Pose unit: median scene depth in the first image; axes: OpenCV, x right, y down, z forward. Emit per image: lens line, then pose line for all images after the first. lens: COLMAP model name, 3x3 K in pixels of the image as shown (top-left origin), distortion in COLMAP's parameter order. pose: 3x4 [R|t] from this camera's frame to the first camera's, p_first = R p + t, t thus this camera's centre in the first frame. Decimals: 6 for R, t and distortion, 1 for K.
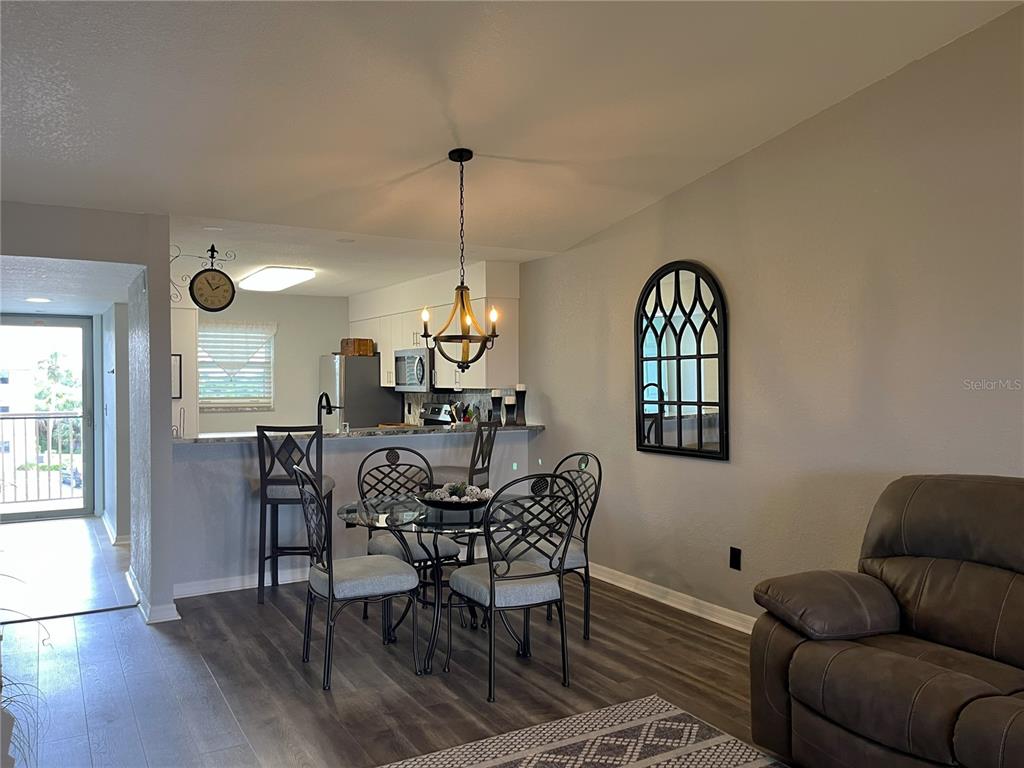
lens RADIAL K [[776.0, 0, 512.5], [0, 776.0, 387.8], [0, 0, 1]] dist [0.061541, -0.091988]
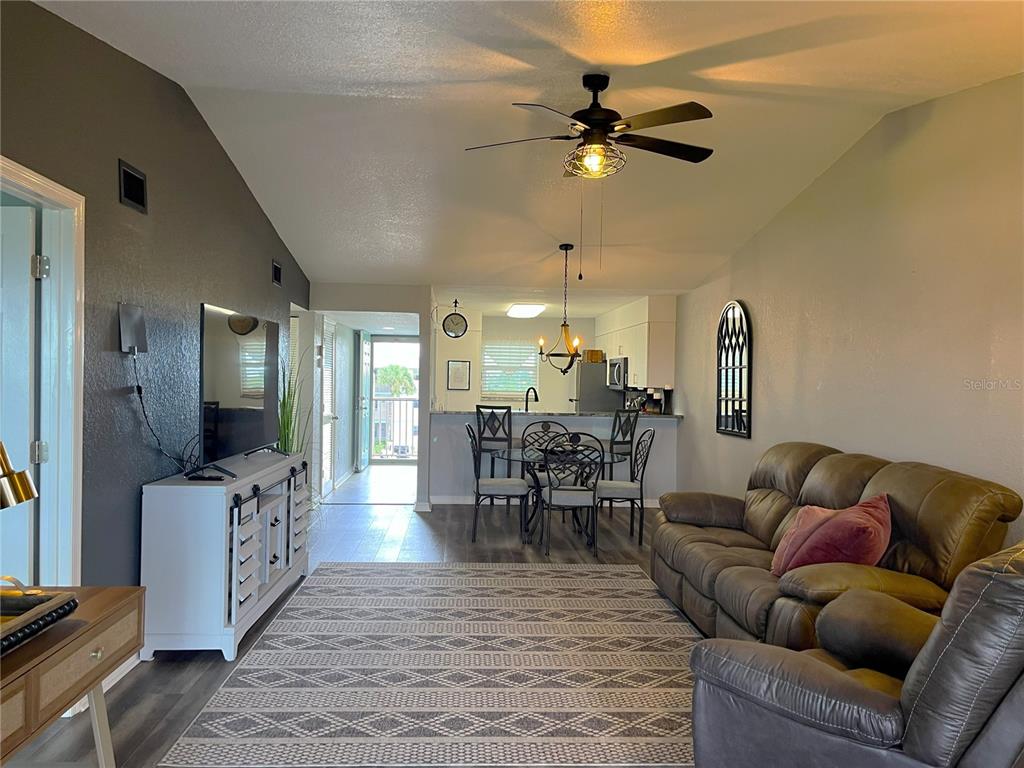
lens RADIAL K [[776.3, 0, 519.4], [0, 776.3, 390.3], [0, 0, 1]] dist [0.064744, -0.085160]
pose [[0.896087, 0.025012, -0.443174, 0.483013], [-0.025304, 0.999666, 0.005256, 0.005392], [0.443157, 0.006504, 0.896420, -0.449969]]
